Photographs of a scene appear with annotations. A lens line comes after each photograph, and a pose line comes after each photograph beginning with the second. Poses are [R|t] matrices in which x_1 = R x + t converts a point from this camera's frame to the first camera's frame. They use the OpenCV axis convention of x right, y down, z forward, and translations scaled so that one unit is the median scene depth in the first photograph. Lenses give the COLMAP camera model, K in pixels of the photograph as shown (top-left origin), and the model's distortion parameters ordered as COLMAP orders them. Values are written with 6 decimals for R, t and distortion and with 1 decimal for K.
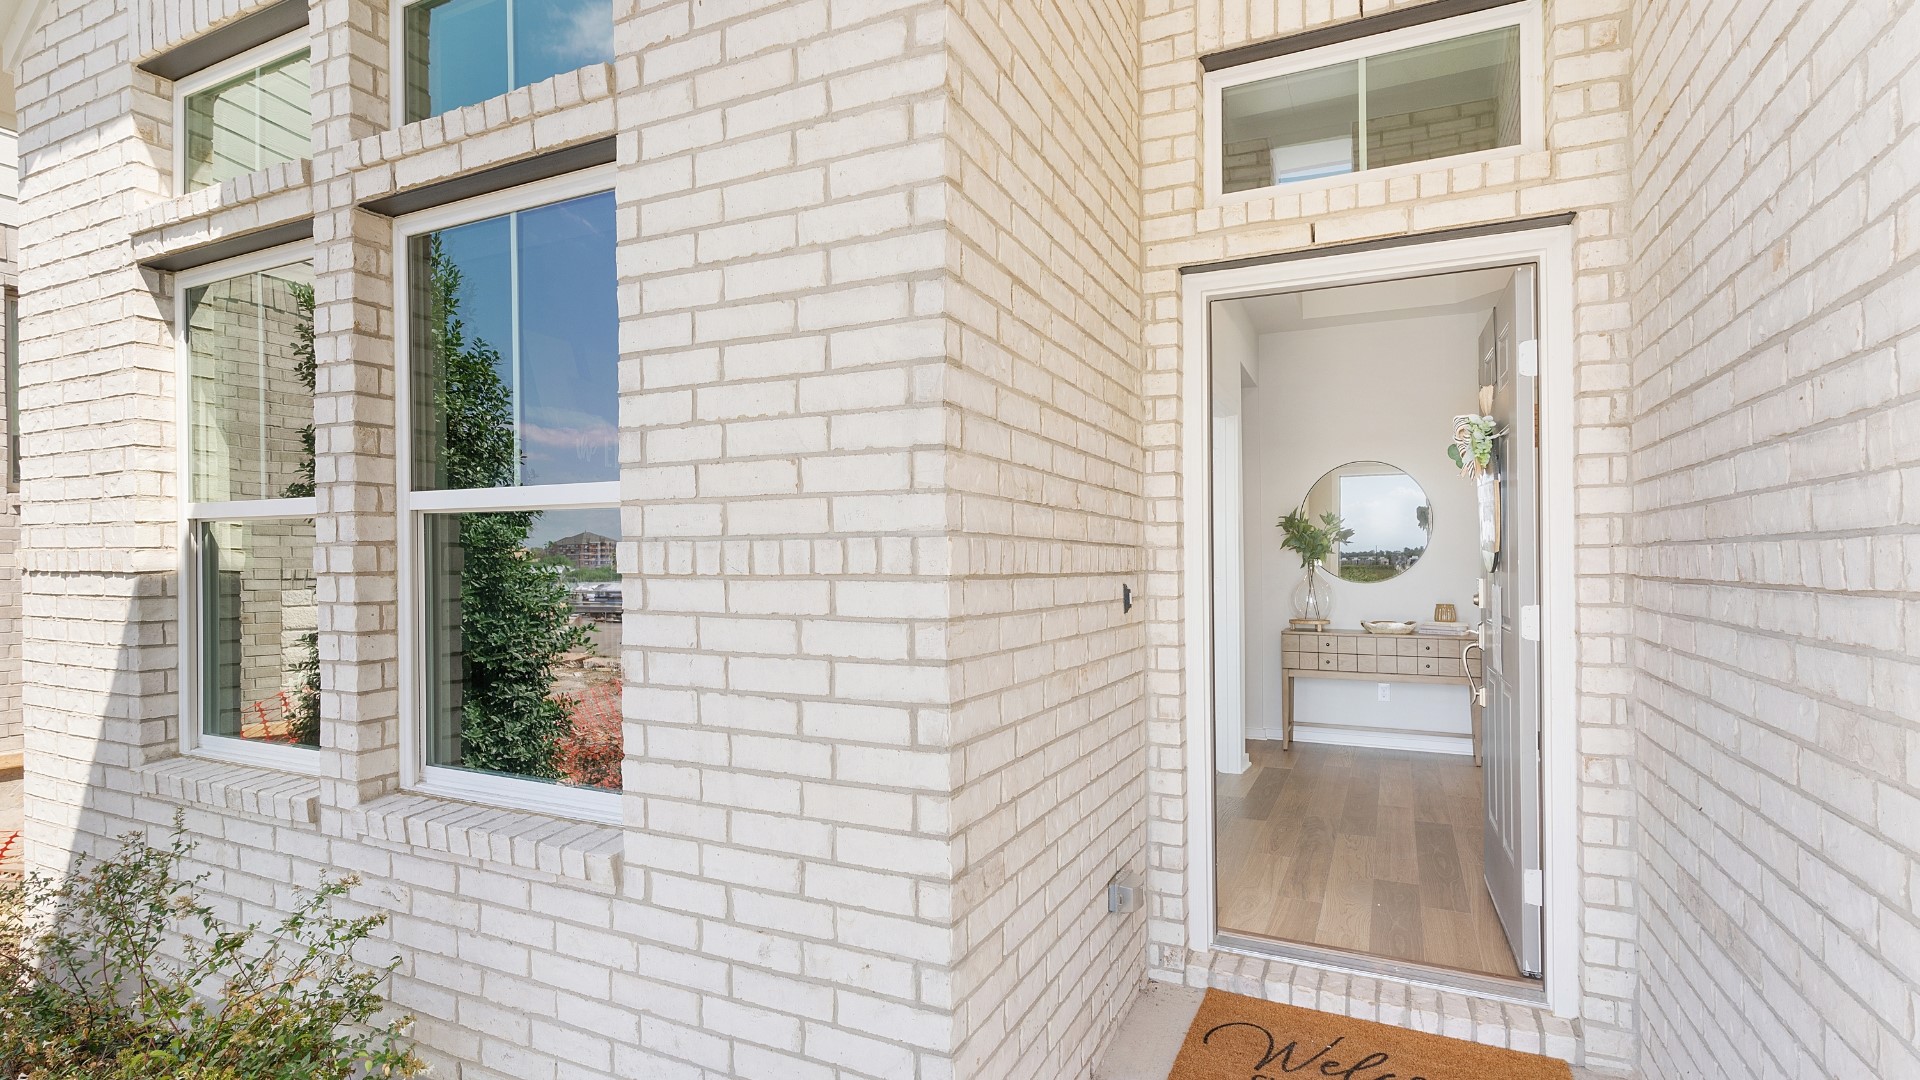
lens RADIAL K [[925.7, 0, 958.5], [0, 925.7, 542.9], [0, 0, 1]] dist [-0.000773, -0.000201]
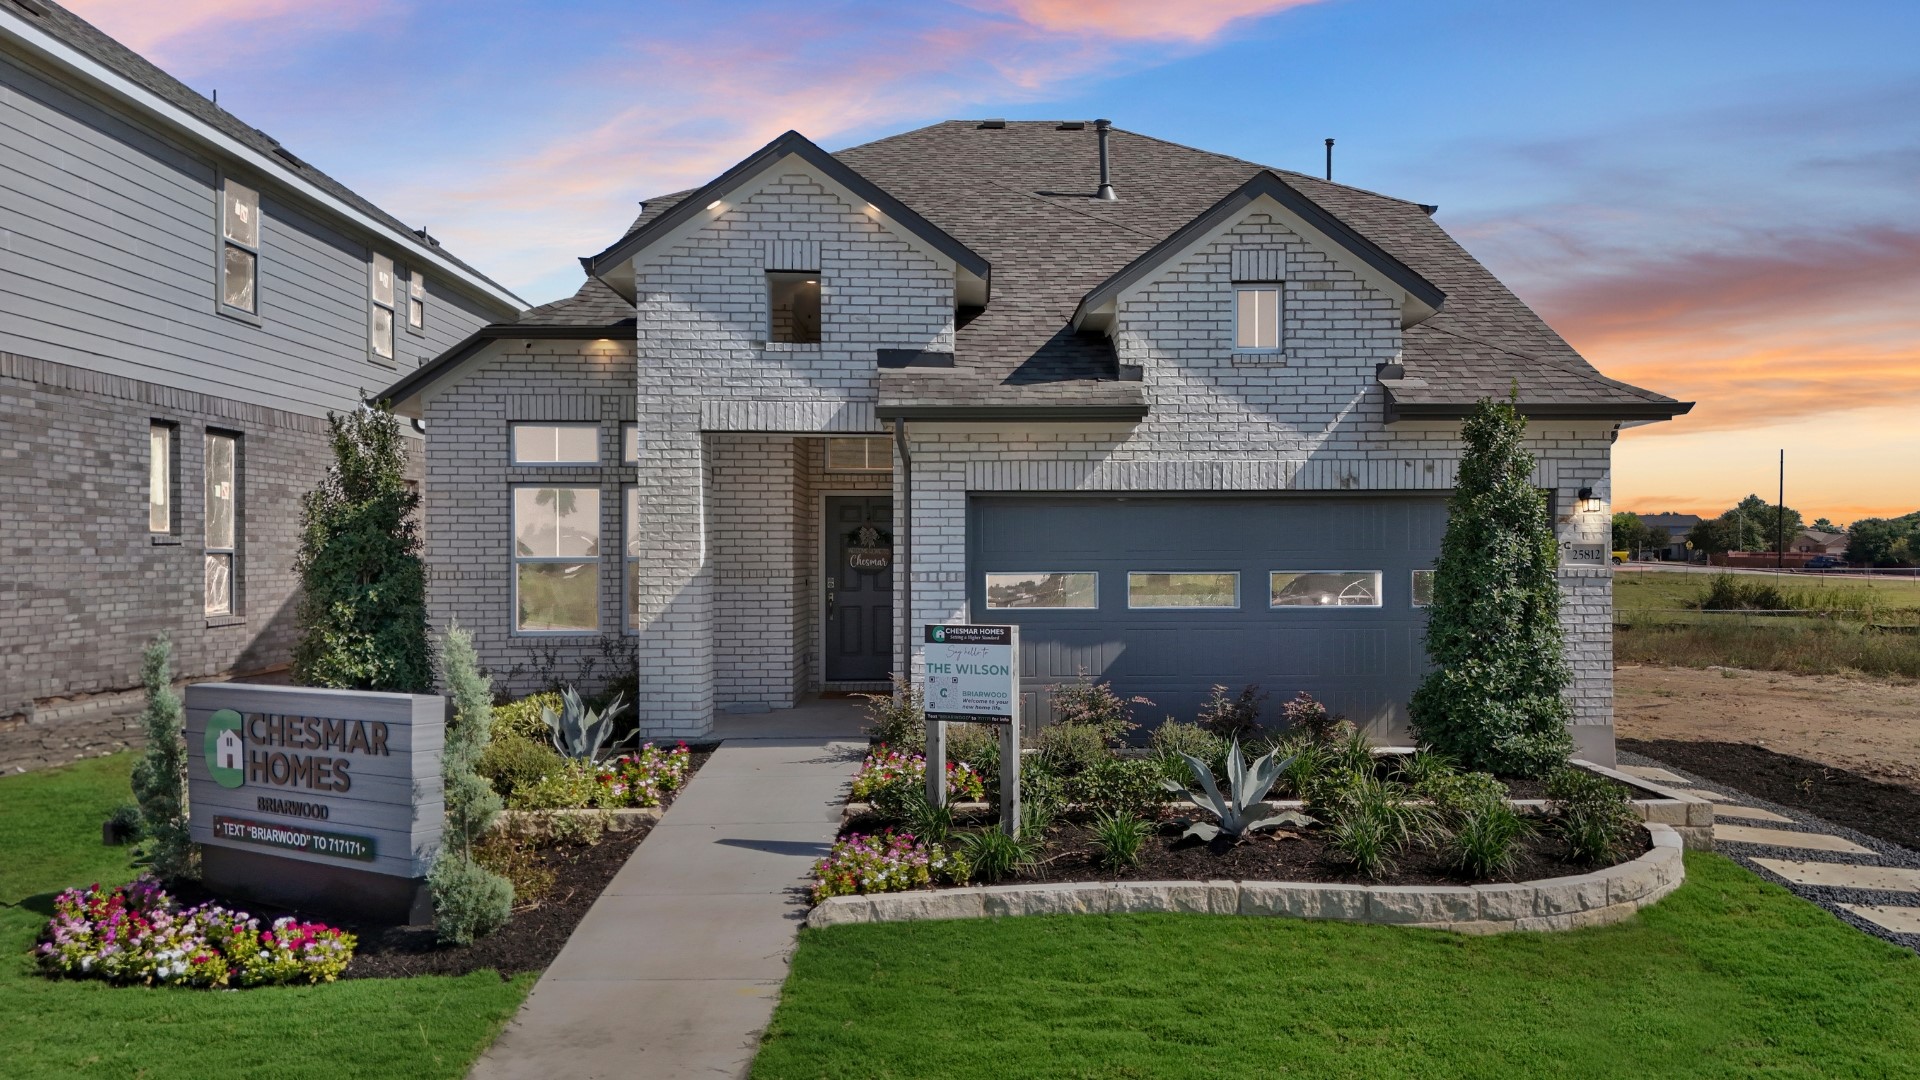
lens RADIAL K [[925.7, 0, 961.2], [0, 925.7, 543.4], [0, 0, 1]] dist [-0.000773, -0.000201]
pose [[0.885829, 0.006301, 0.463969, -1.599960], [-0.006813, 0.999977, -0.000573, -0.159776], [-0.463961, -0.002654, 0.885851, -4.158806]]
